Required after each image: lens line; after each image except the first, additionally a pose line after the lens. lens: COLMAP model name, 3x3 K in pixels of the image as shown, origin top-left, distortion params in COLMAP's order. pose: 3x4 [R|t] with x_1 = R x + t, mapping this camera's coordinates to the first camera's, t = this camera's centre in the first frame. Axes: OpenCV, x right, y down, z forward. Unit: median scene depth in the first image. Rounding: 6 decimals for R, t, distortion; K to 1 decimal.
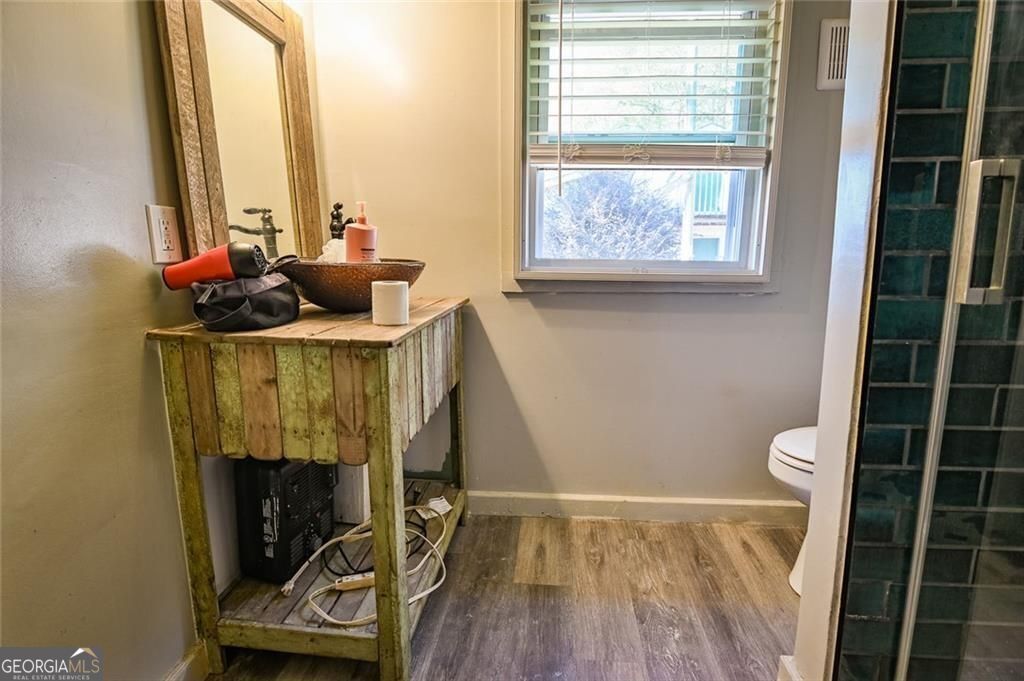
lens RADIAL K [[501.3, 0, 514.3], [0, 501.3, 338.8], [0, 0, 1]] dist [-0.019807, 0.000419]
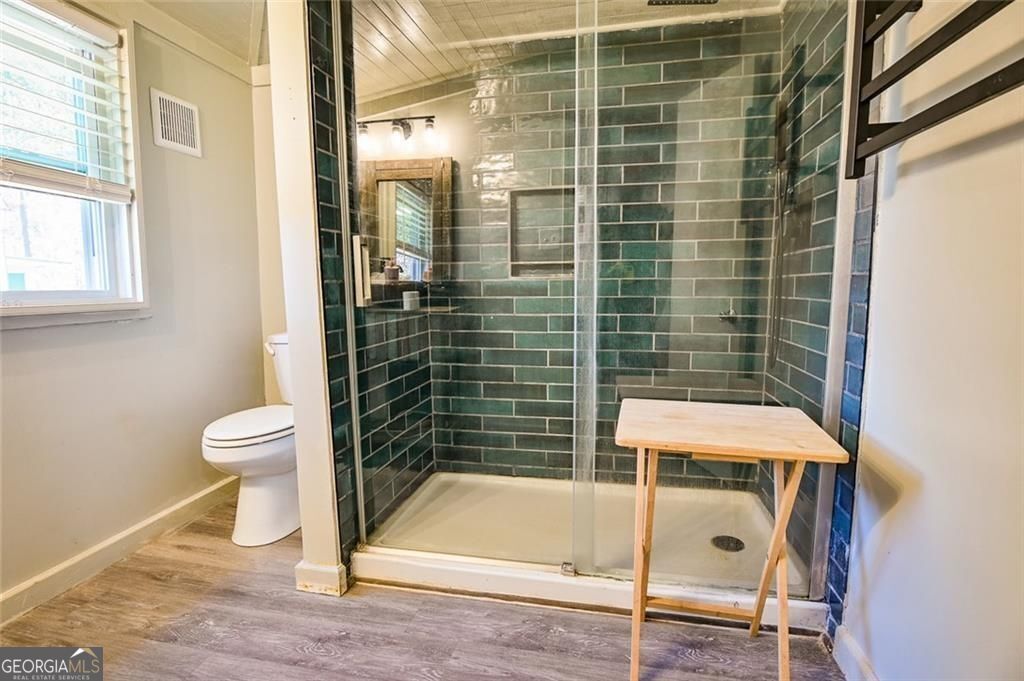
lens RADIAL K [[501.3, 0, 510.7], [0, 501.3, 337.8], [0, 0, 1]] dist [-0.019807, 0.000419]
pose [[0.127090, -0.112726, 0.985465, -0.493787], [0.167083, 0.981757, 0.090754, -0.015016], [-0.977718, 0.153120, 0.143606, 0.071008]]
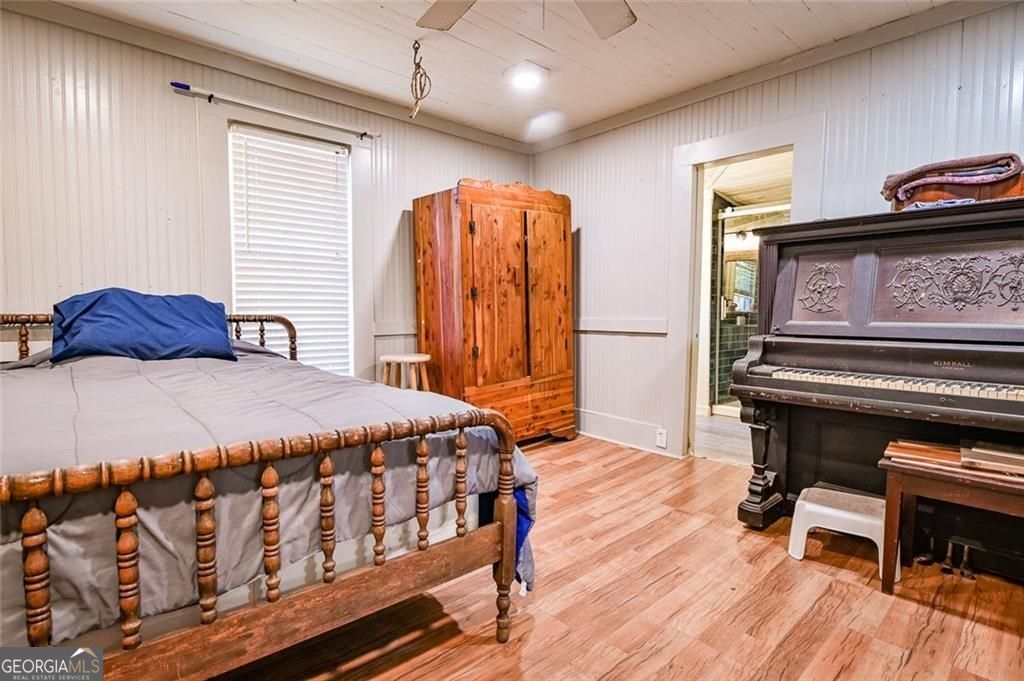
lens RADIAL K [[501.3, 0, 515.4], [0, 501.3, 341.5], [0, 0, 1]] dist [-0.019807, 0.000419]
pose [[0.682175, -0.038944, 0.730151, -2.504181], [0.109780, 0.992717, -0.049618, 0.101655], [-0.722901, 0.114005, 0.681481, -0.605792]]
